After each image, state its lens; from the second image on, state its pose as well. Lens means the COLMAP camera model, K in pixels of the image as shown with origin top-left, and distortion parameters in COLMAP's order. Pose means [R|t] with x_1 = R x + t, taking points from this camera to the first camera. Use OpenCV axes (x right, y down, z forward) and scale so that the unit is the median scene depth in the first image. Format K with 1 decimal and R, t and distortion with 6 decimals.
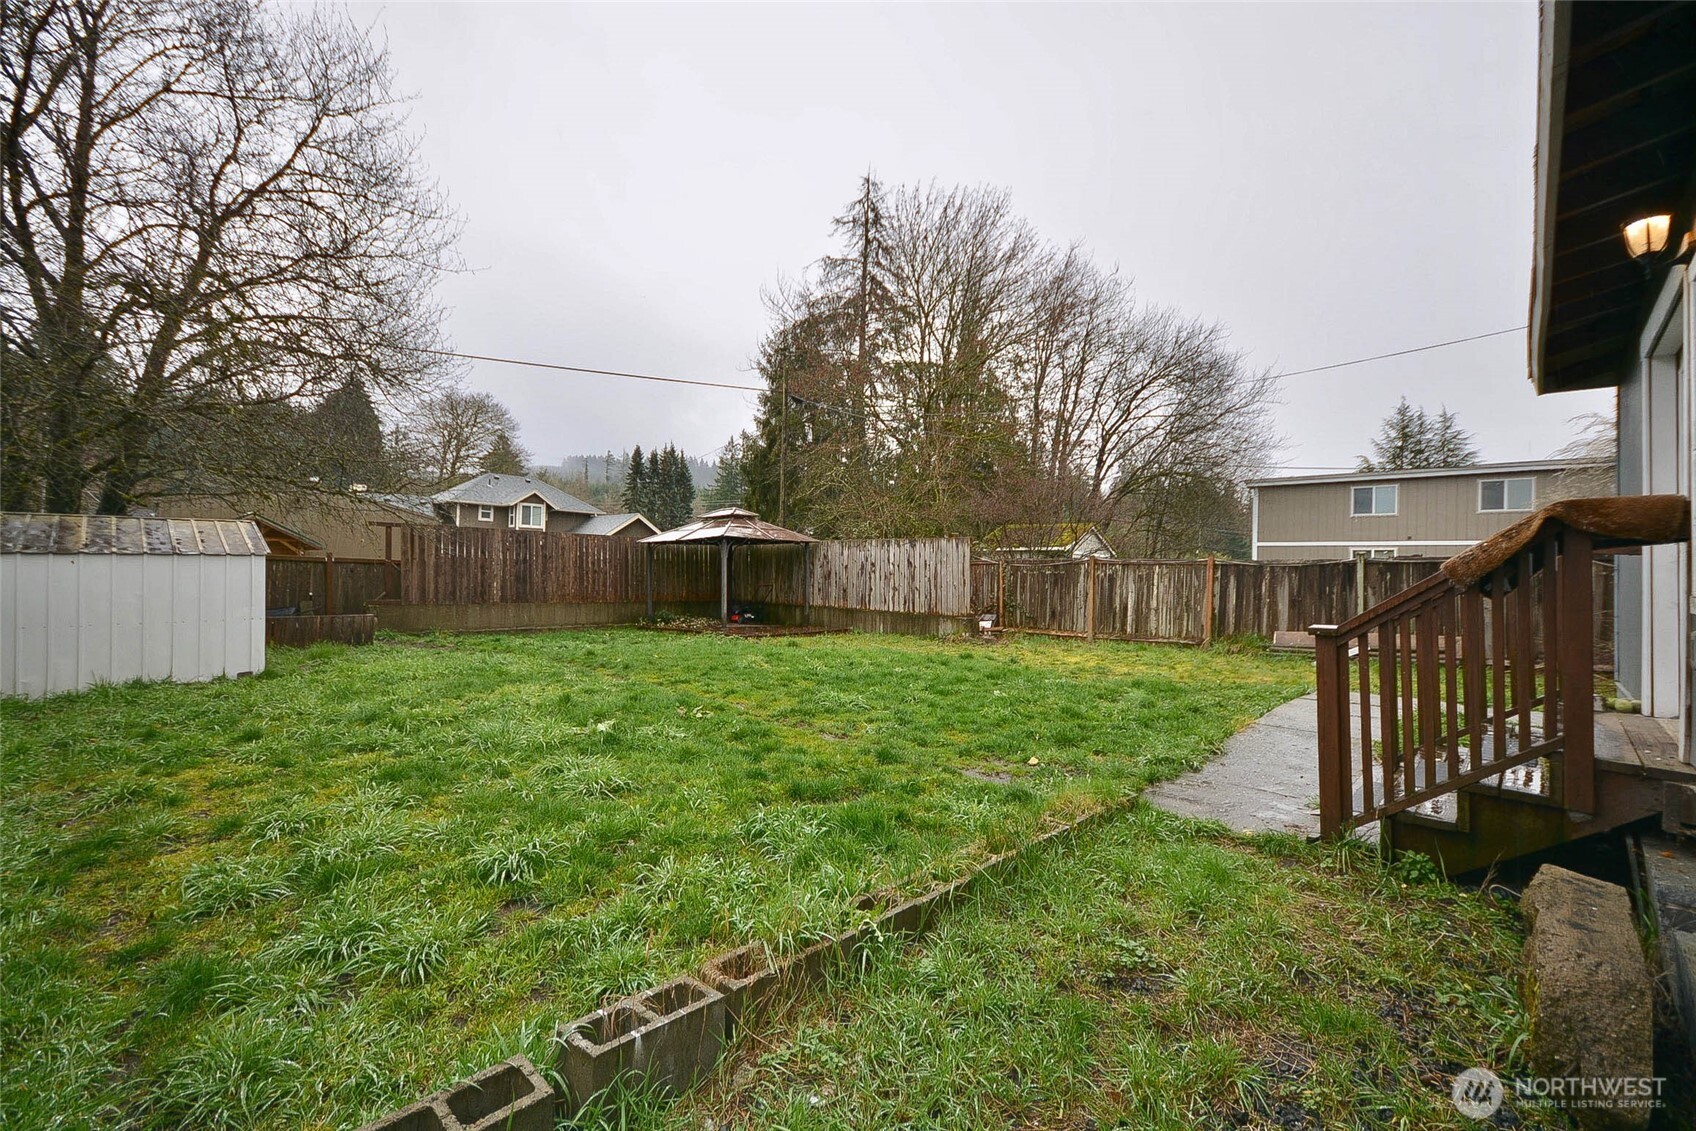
lens RADIAL K [[749.3, 0, 849.6], [0, 749.3, 560.0], [0, 0, 1]] dist [0.028410, -0.000163]
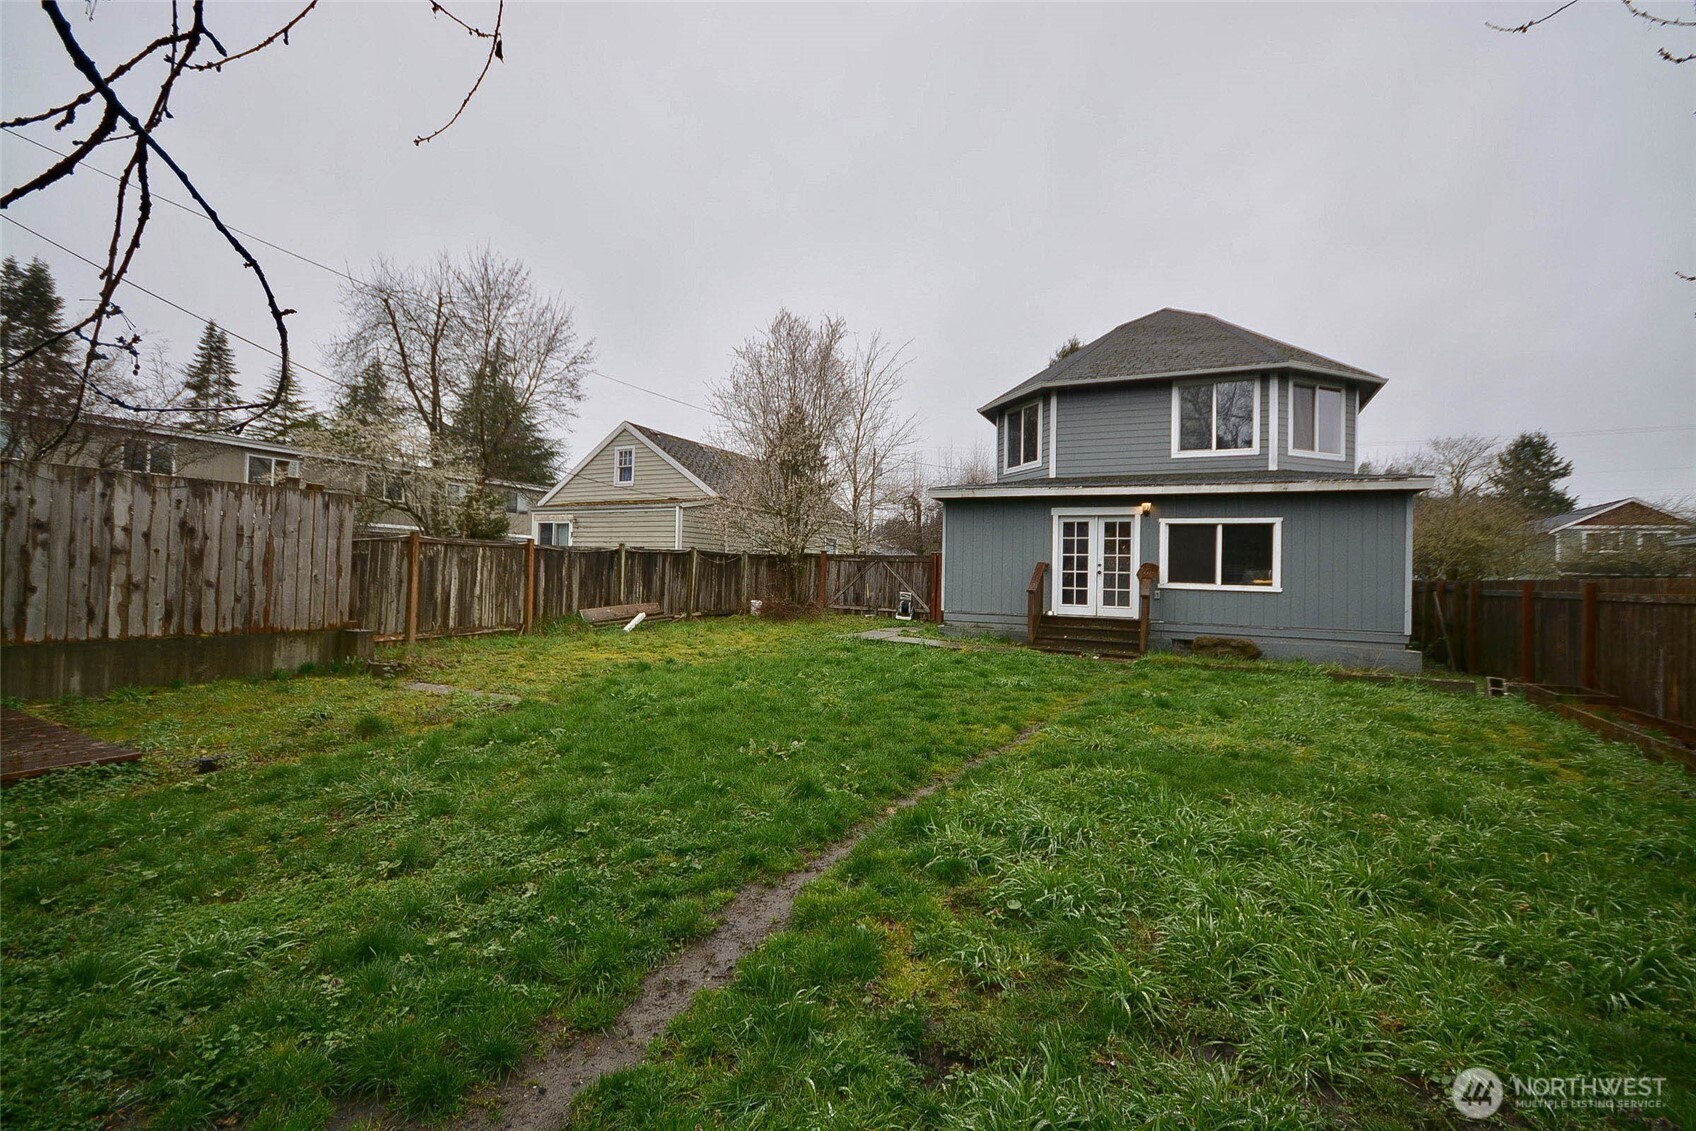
lens RADIAL K [[749.3, 0, 849.6], [0, 749.3, 560.0], [0, 0, 1]] dist [0.028410, -0.000163]
pose [[-0.288697, -0.011610, 0.957350, -0.529390], [-0.051550, 0.998664, -0.003435, 0.002791], [-0.956032, -0.050343, -0.288910, 0.789179]]
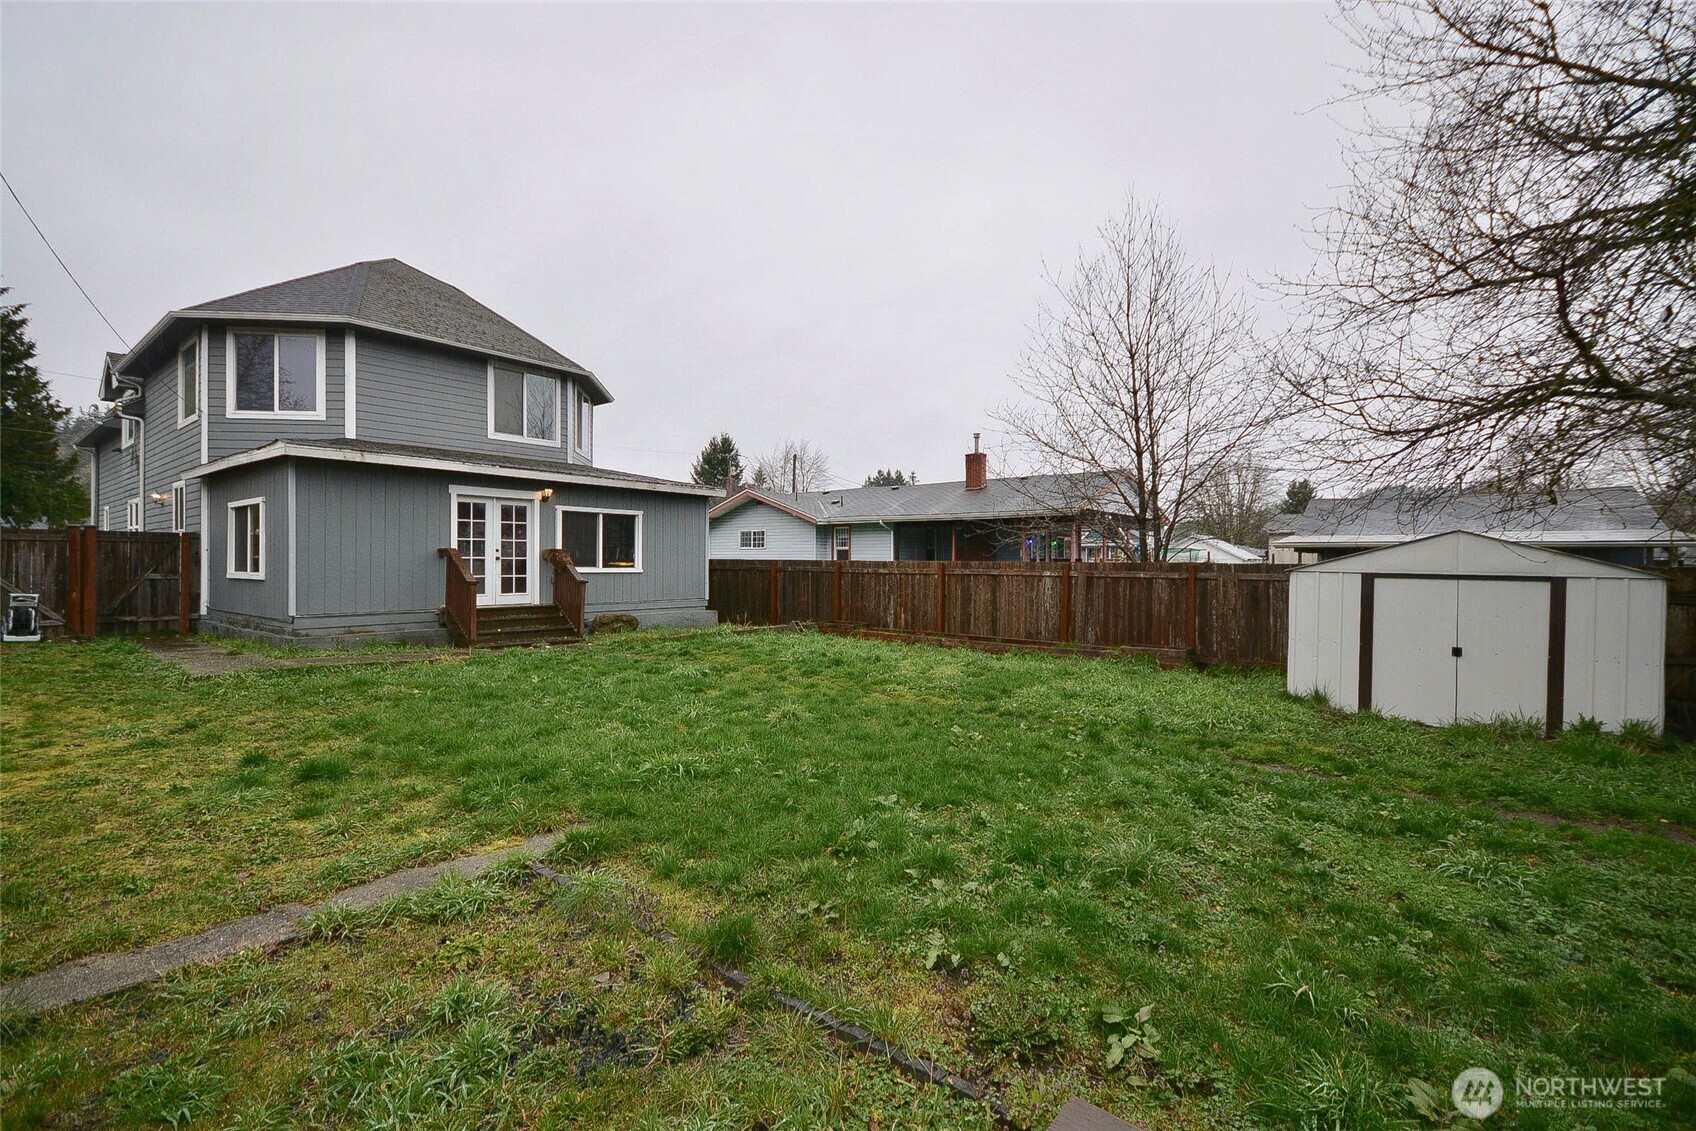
lens RADIAL K [[759.2, 0, 842.6], [0, 759.2, 570.1], [0, 0, 1]] dist [0.000717, 0.000092]
pose [[-0.998739, -0.029961, -0.040282, -0.095147], [-0.029659, 0.999527, -0.008093, 0.007854], [0.040505, -0.006888, -0.999156, 1.118641]]
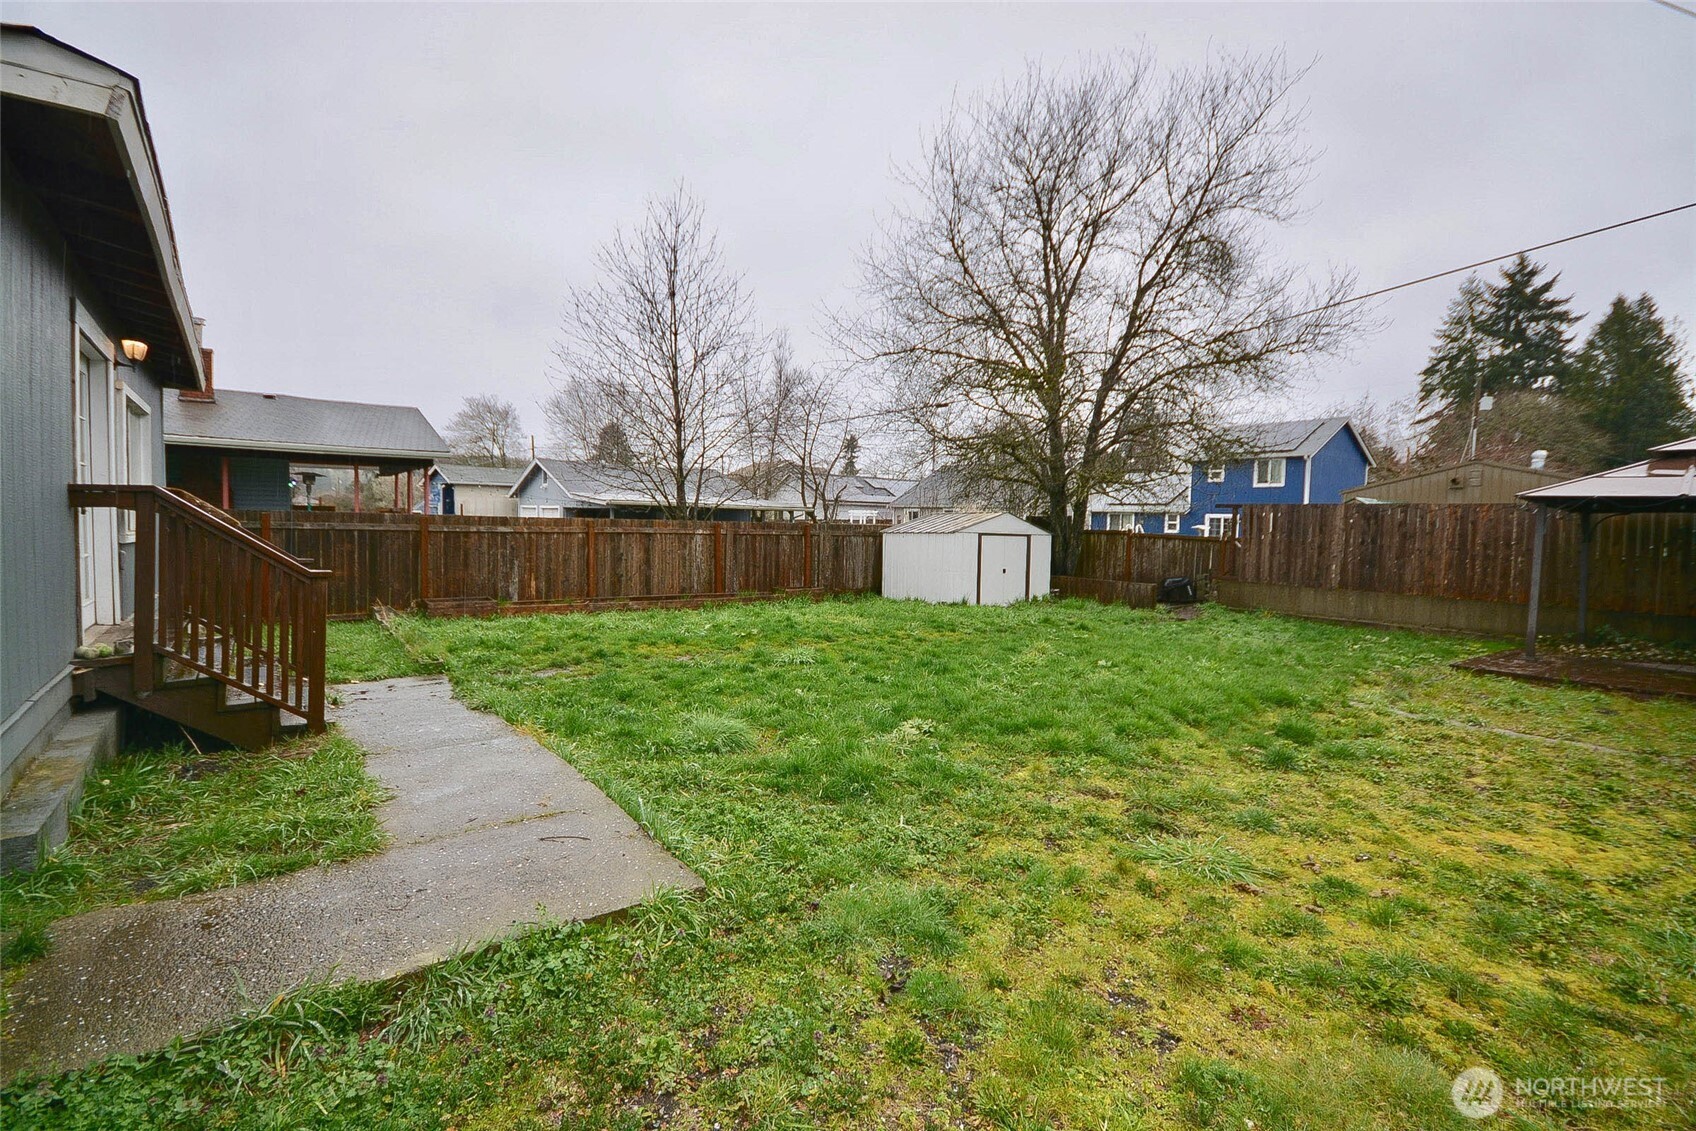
lens RADIAL K [[767.0, 0, 848.0], [0, 767.0, 565.5], [0, 0, 1]] dist [-0.001389, -0.000760]
pose [[-0.170844, 0.027590, -0.984912, 0.527528], [-0.010180, 0.999505, 0.029765, 0.009781], [0.985246, 0.015112, -0.170478, 0.610958]]
